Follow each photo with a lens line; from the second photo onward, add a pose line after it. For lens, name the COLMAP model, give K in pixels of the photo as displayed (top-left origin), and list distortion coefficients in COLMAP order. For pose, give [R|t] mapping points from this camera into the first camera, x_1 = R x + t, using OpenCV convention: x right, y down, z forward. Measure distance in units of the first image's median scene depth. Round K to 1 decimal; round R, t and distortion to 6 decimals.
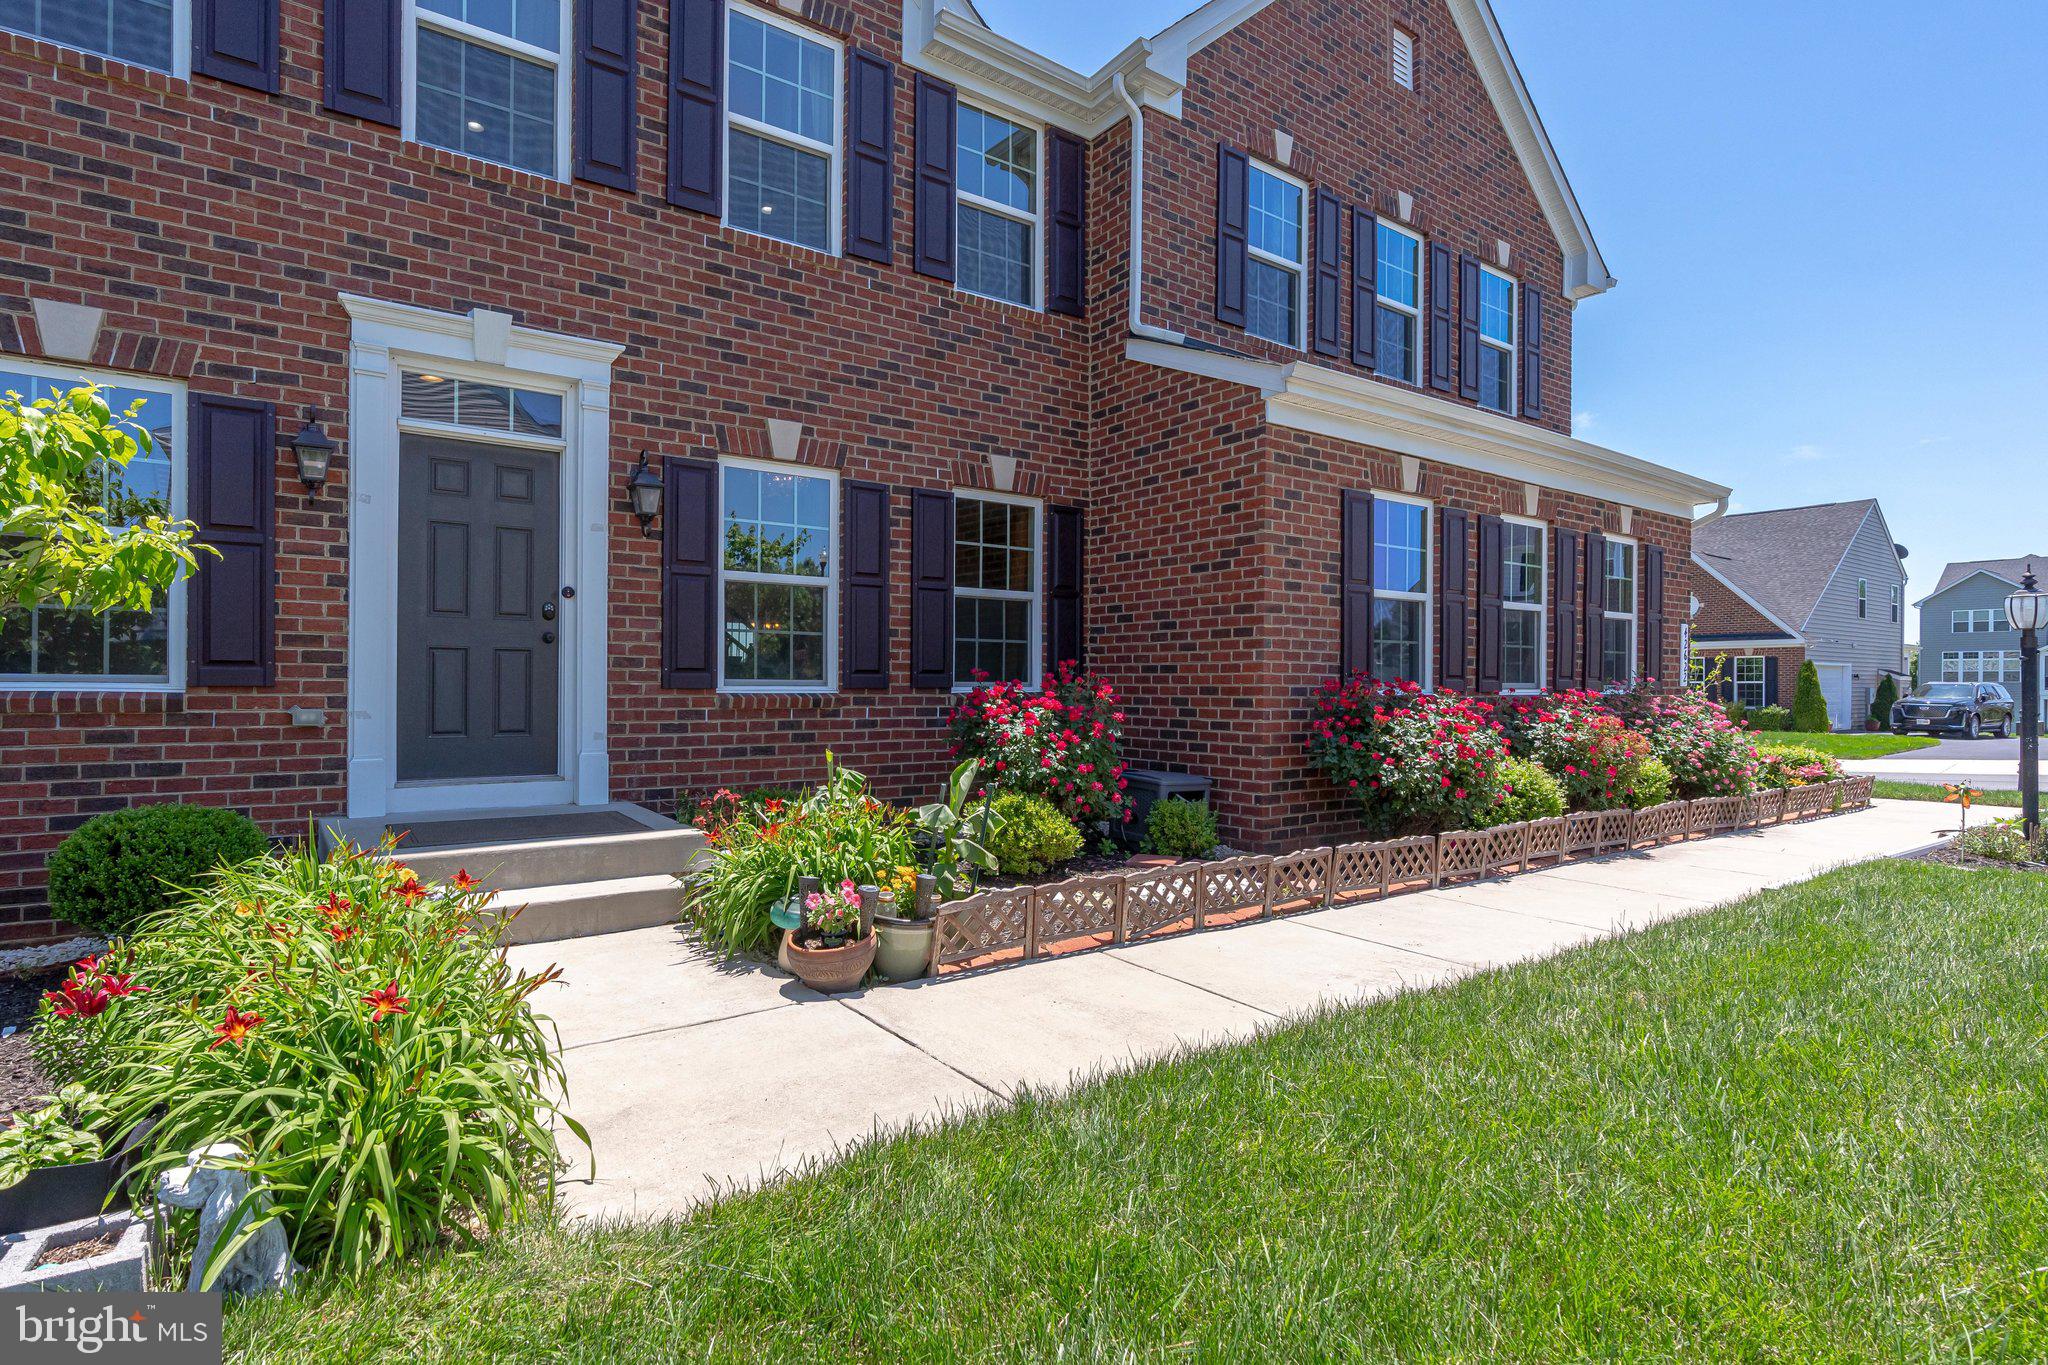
lens RADIAL K [[984.9, 0, 955.3], [0, 984.9, 688.3], [0, 0, 1]] dist [-0.009877, 0.000768]
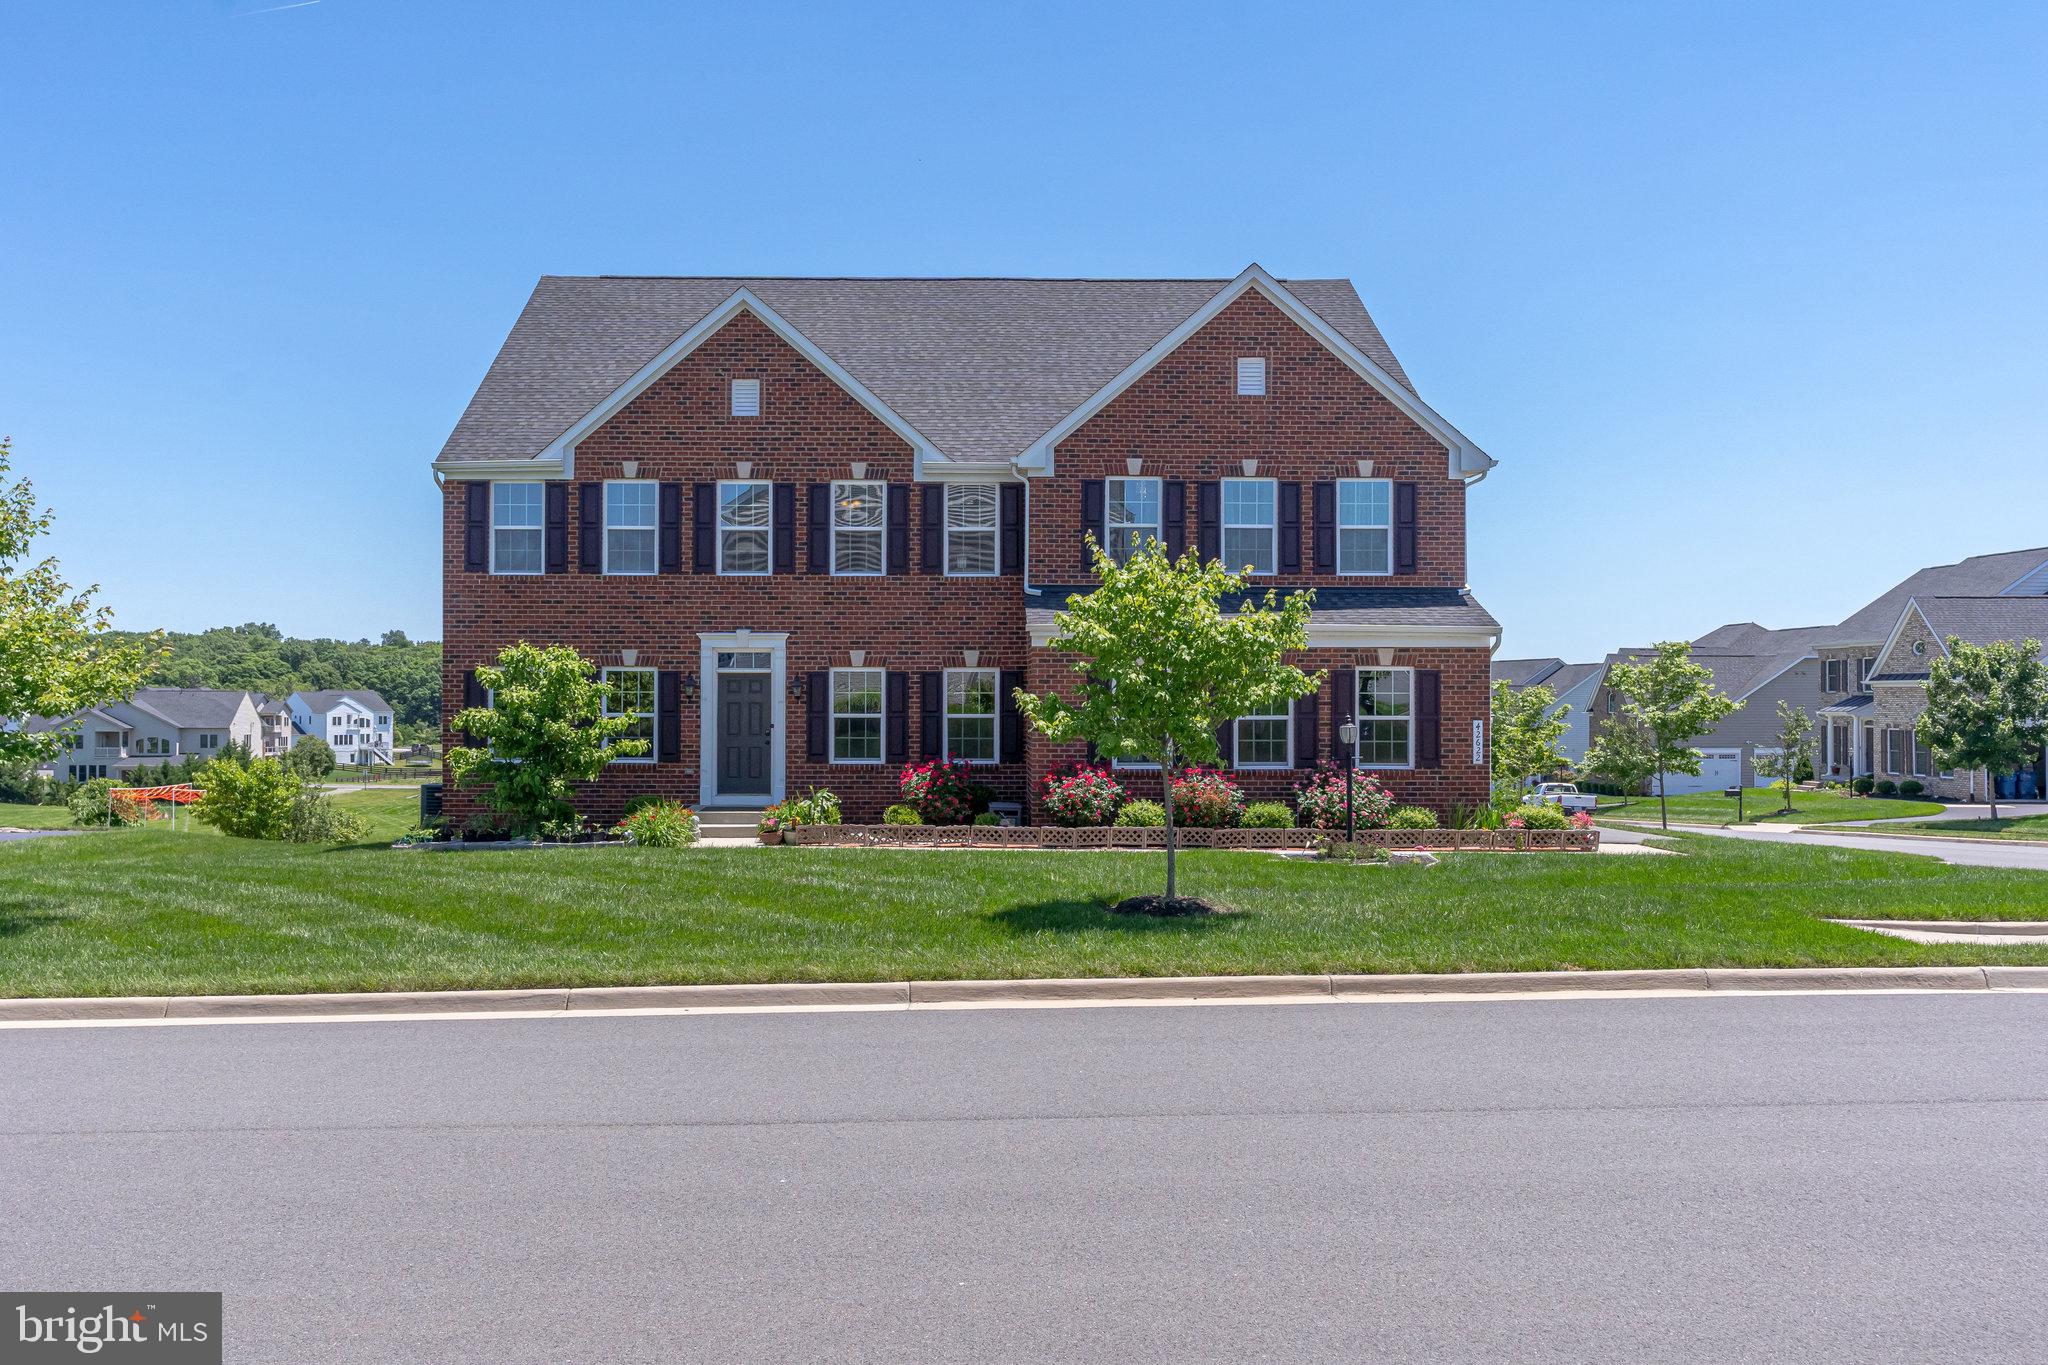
lens RADIAL K [[1583.4, 0, 1026.7], [0, 1583.4, 688.0], [0, 0, 1]] dist [0.004049, -0.005386]
pose [[0.851878, -0.008495, -0.523672, 2.092191], [-0.001119, 0.999837, -0.018040, -0.105943], [0.523740, 0.015954, 0.851729, -1.969586]]
